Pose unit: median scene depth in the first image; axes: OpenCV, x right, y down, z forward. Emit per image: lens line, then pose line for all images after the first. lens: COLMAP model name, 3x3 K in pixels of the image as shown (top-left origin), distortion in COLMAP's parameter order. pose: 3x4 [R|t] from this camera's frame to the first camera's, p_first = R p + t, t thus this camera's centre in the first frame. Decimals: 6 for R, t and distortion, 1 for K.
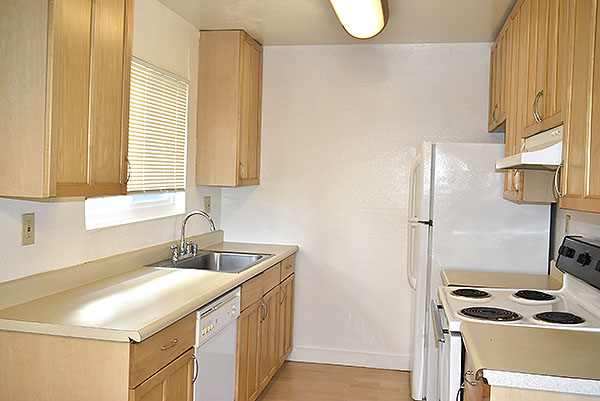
lens RADIAL K [[569.6, 0, 300.0], [0, 569.6, 200.5], [0, 0, 1]] dist [-0.002099, -0.013710]
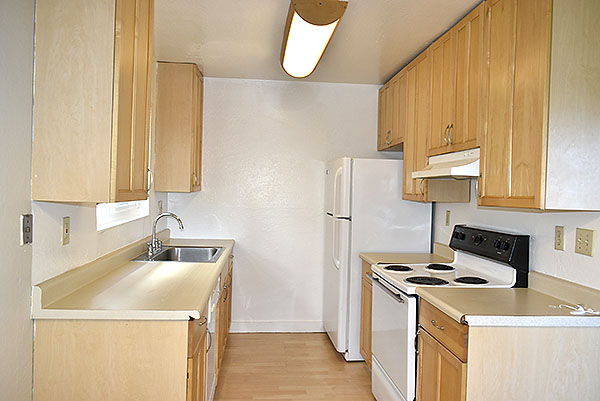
lens RADIAL K [[464.1, 0, 300.0], [0, 464.1, 200.5], [0, 0, 1]] dist [-0.012346, -0.000962]
pose [[0.960542, -0.012266, 0.277863, -0.187910], [0.013716, 0.999901, -0.003272, -0.000632], [-0.277796, 0.006954, 0.960615, -0.013170]]
